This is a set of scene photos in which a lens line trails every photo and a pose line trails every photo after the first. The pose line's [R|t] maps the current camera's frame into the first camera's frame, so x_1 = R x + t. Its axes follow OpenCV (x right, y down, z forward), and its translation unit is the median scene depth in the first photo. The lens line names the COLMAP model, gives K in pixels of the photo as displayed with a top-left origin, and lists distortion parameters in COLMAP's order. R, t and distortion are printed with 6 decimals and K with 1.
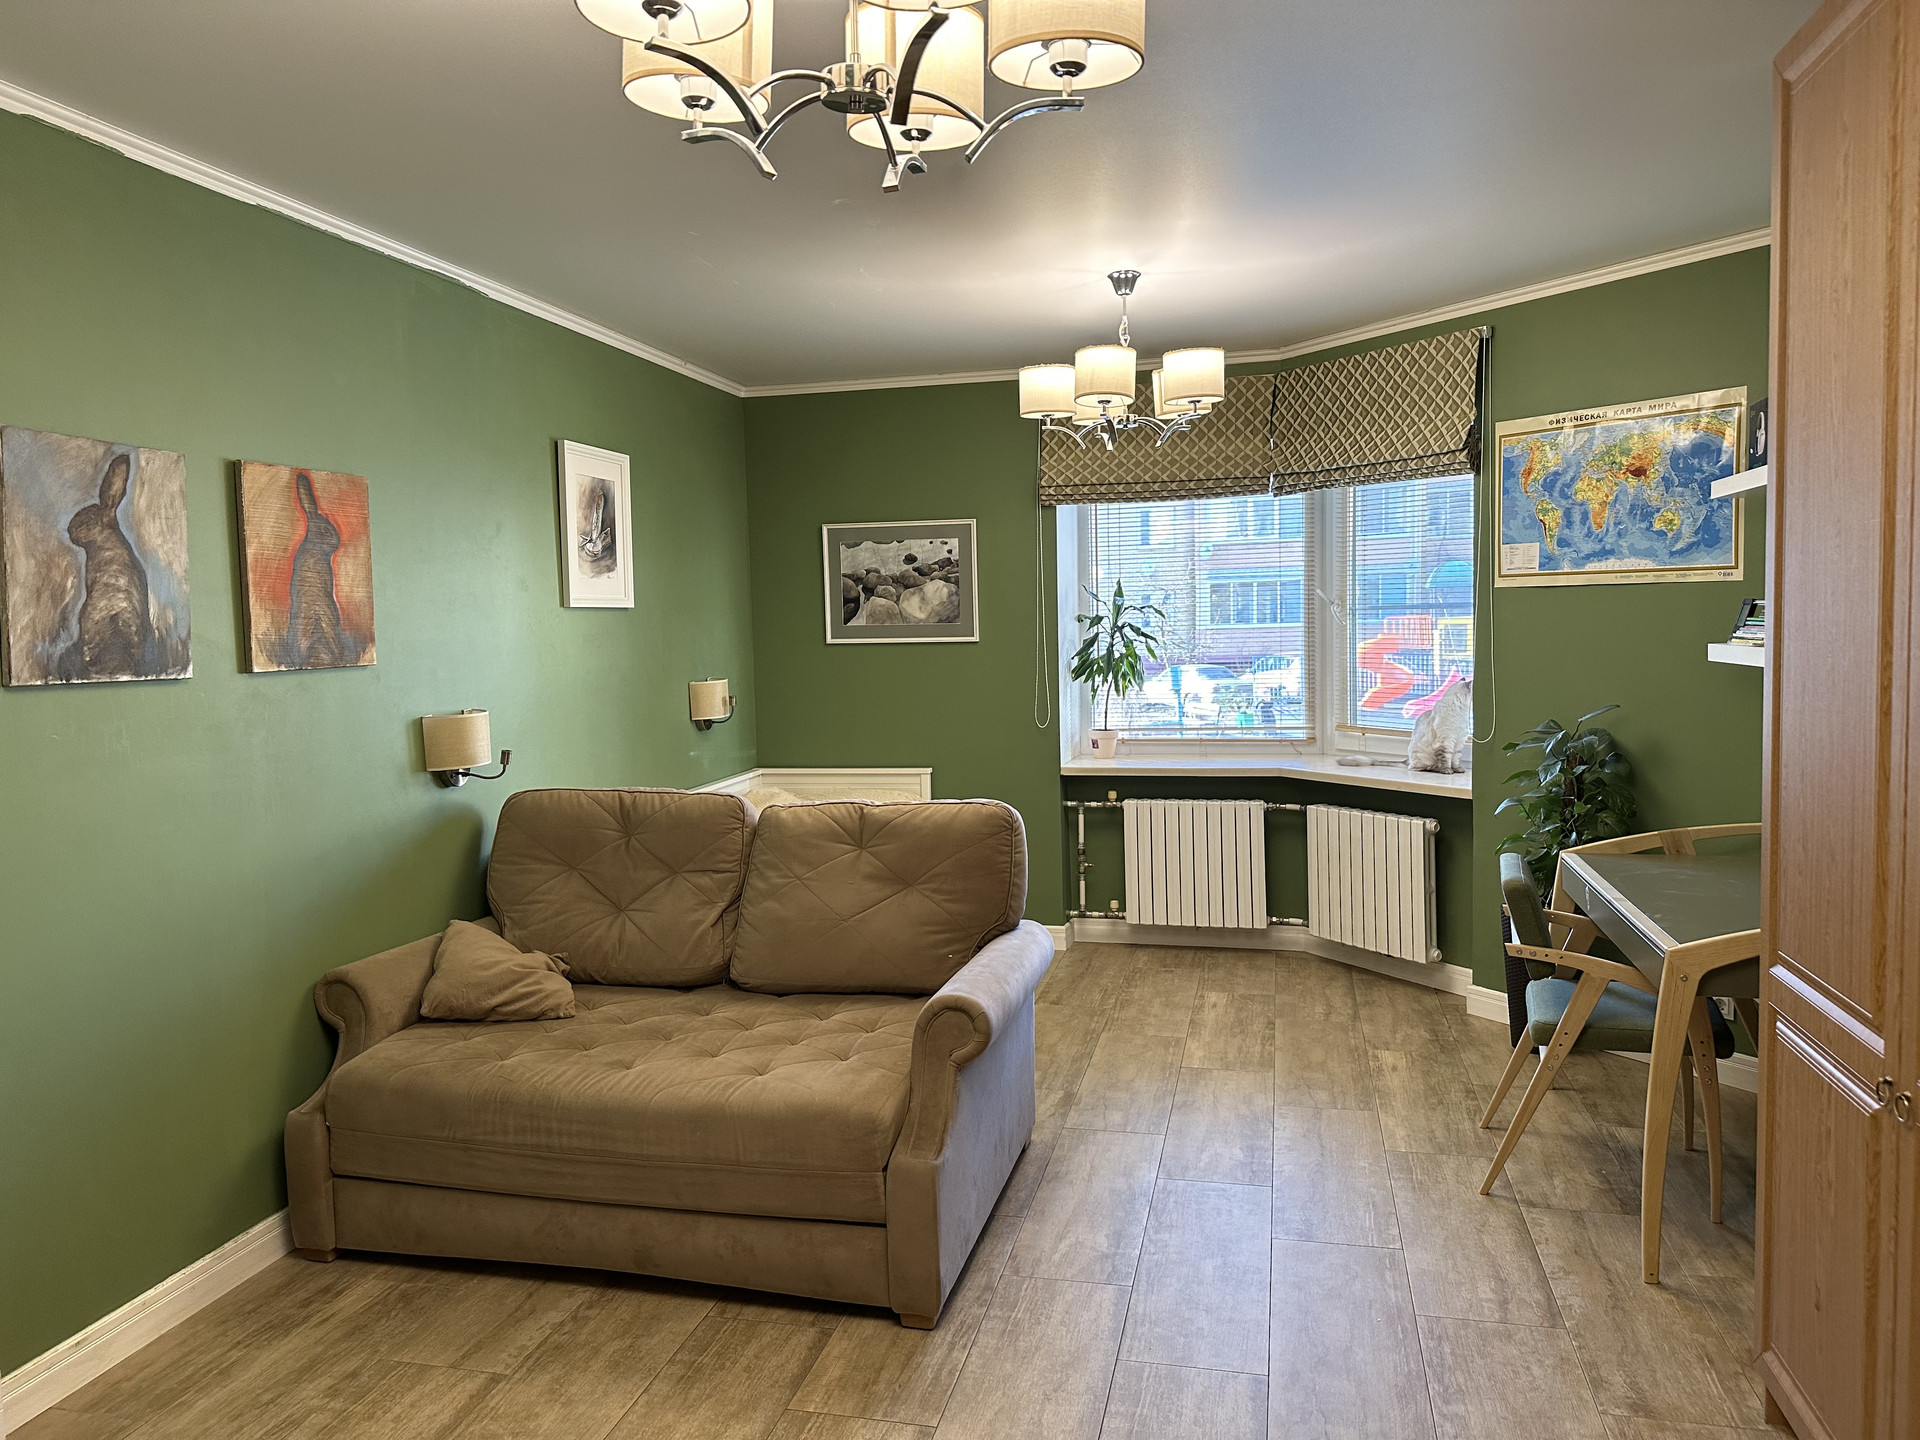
lens RADIAL K [[1343.2, 0, 940.8], [0, 1343.2, 711.7], [0, 0, 1]] dist [0.026147, -0.033663]
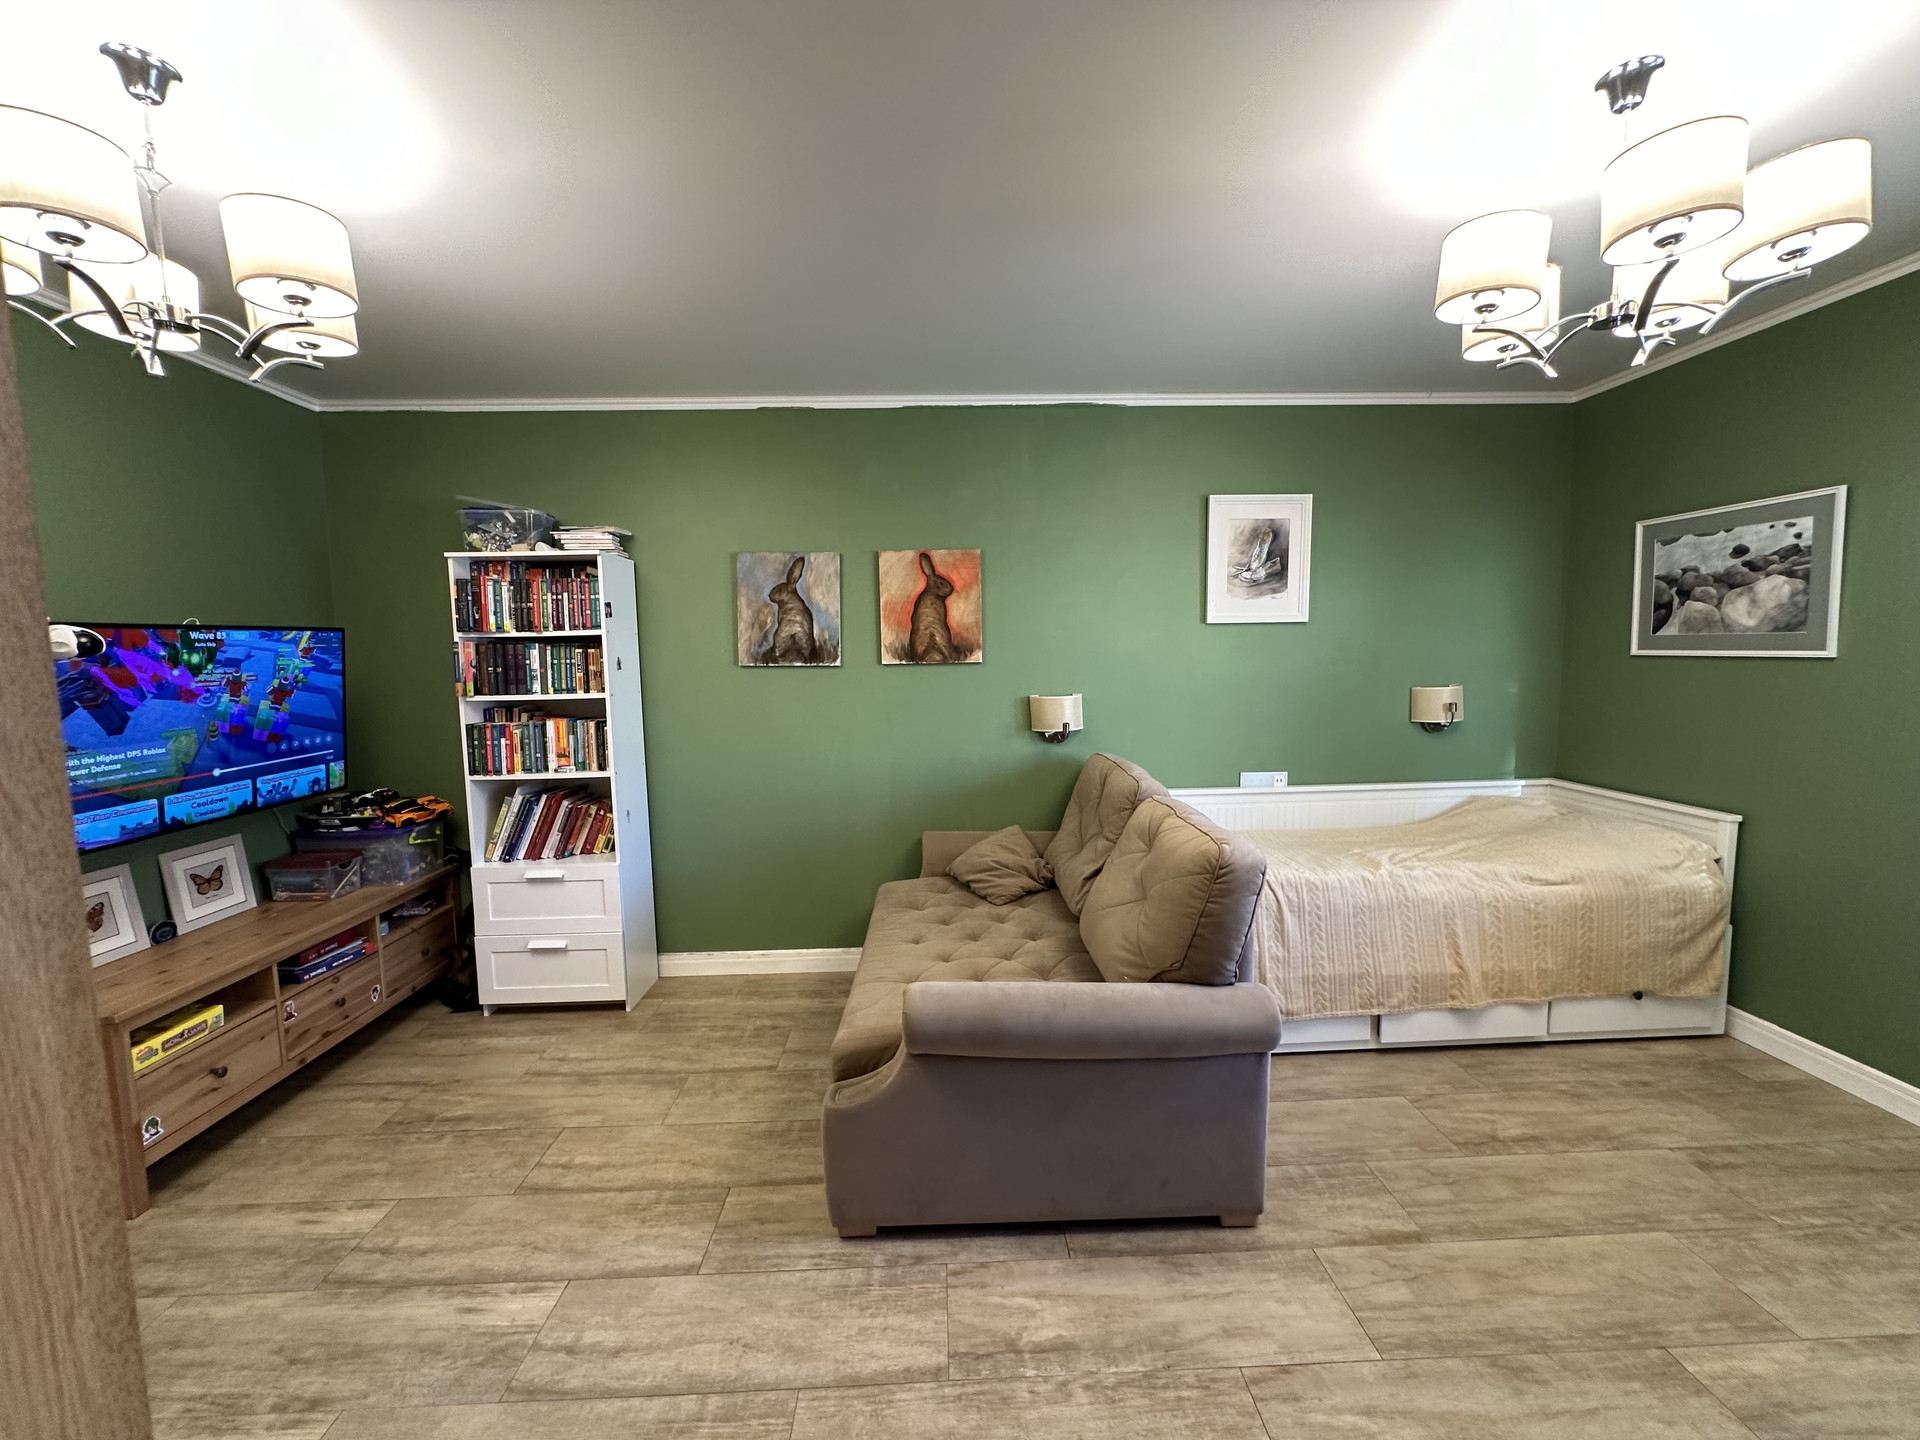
lens RADIAL K [[763.7, 0, 959.7], [0, 763.7, 727.2], [0, 0, 1]] dist [-0.000779, -0.000221]
pose [[0.272047, 0.110992, -0.955862, 0.410596], [-0.057029, 0.993440, 0.099124, -0.039670], [0.960593, 0.027546, 0.276592, 0.604382]]
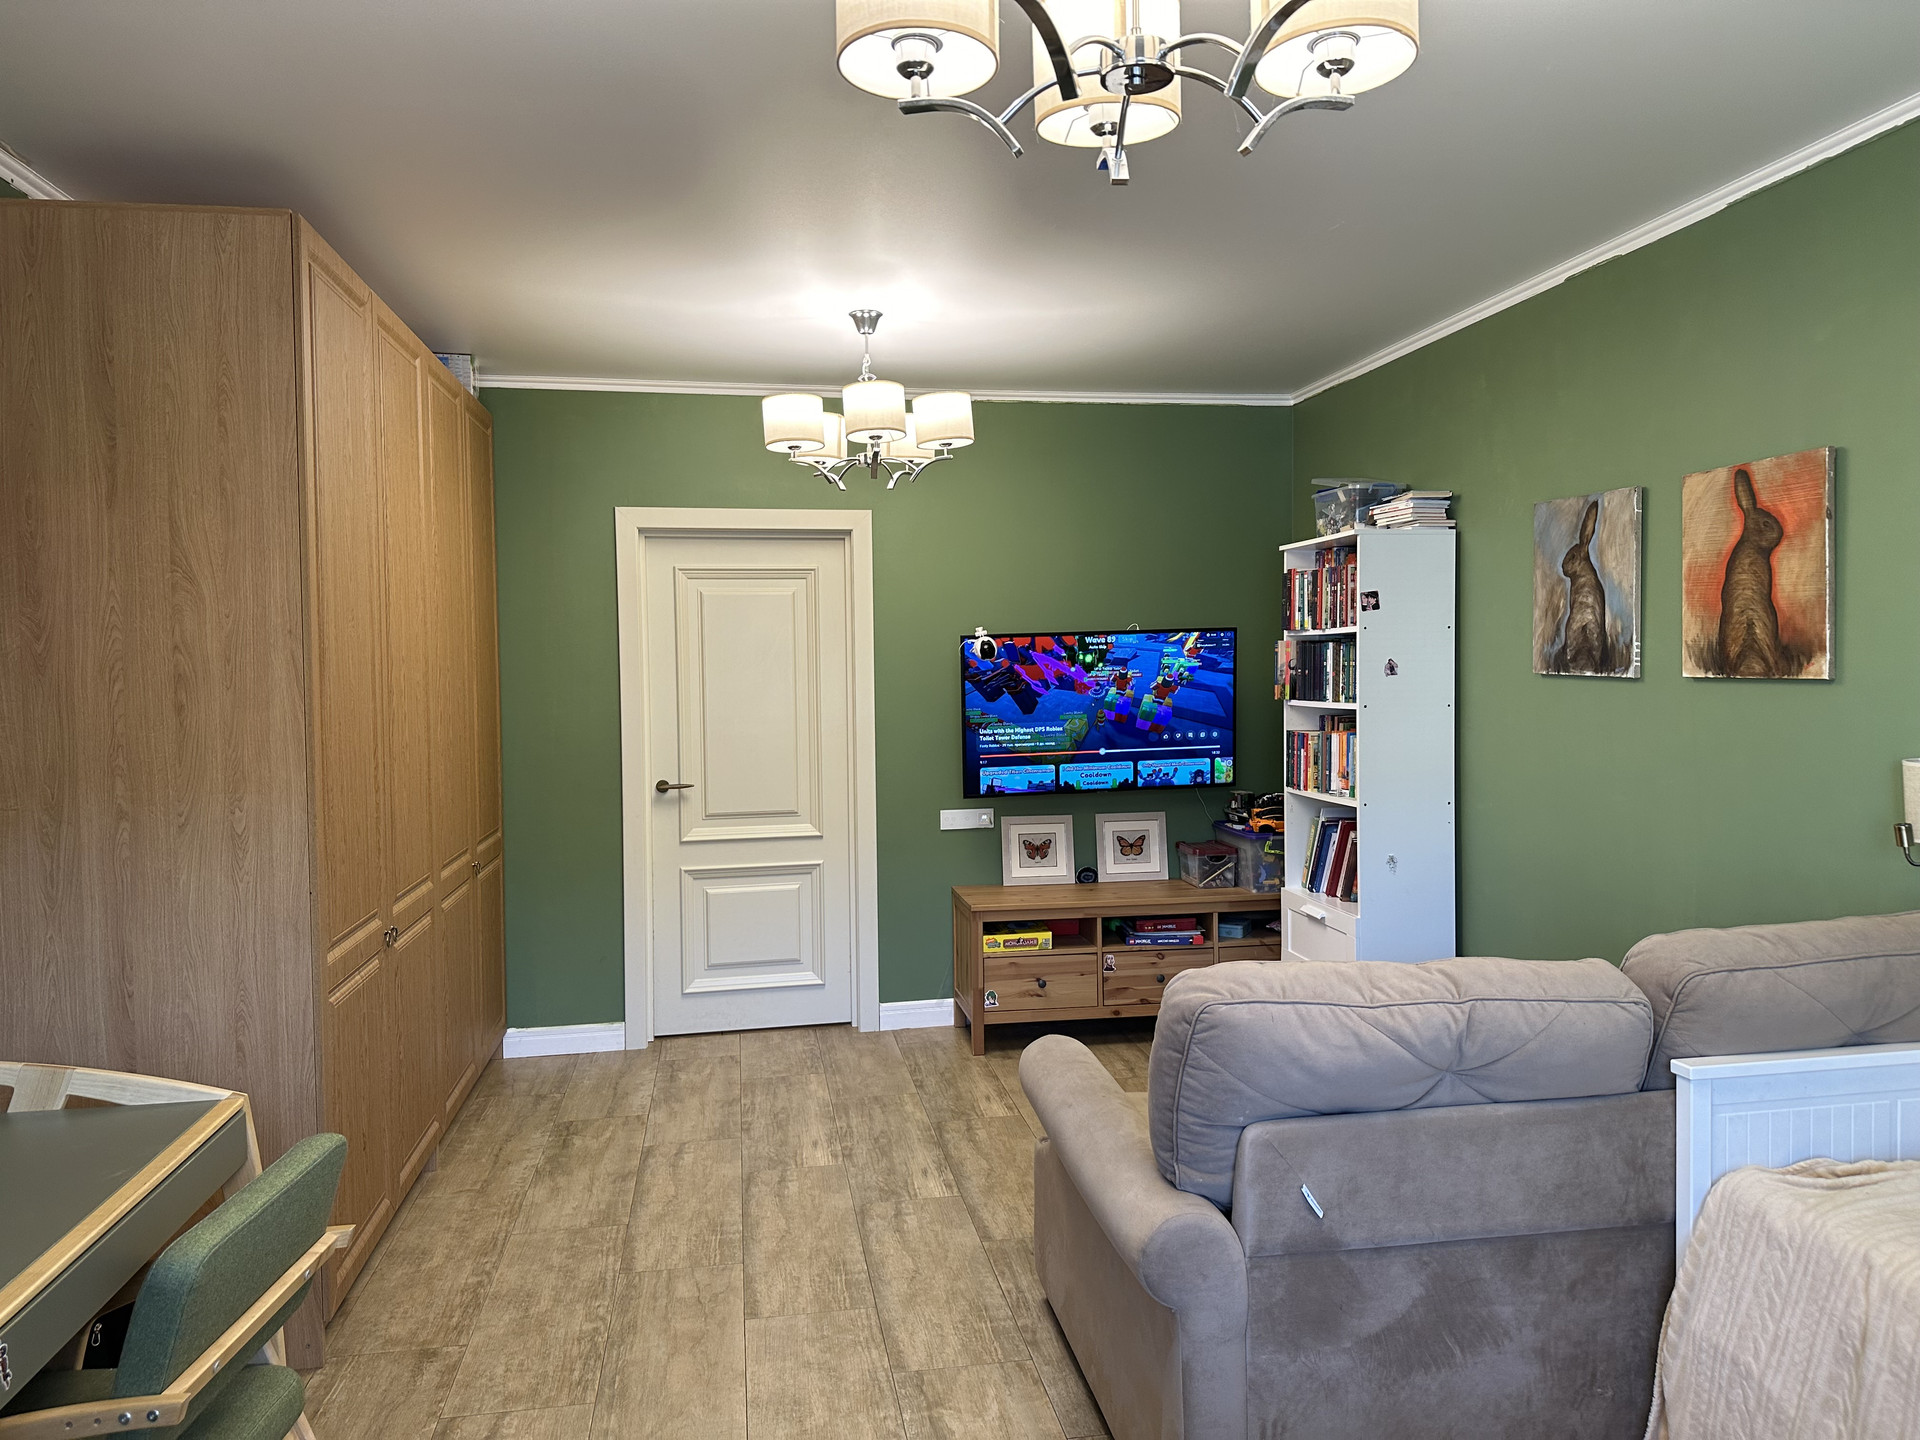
lens RADIAL K [[1343.2, 0, 967.4], [0, 1343.2, 702.0], [0, 0, 1]] dist [0.026147, -0.033663]
pose [[-0.915230, 0.050377, -0.399769, 0.313094], [0.008144, 0.994264, 0.106647, -0.093867], [0.402848, 0.094351, -0.910391, 1.290299]]
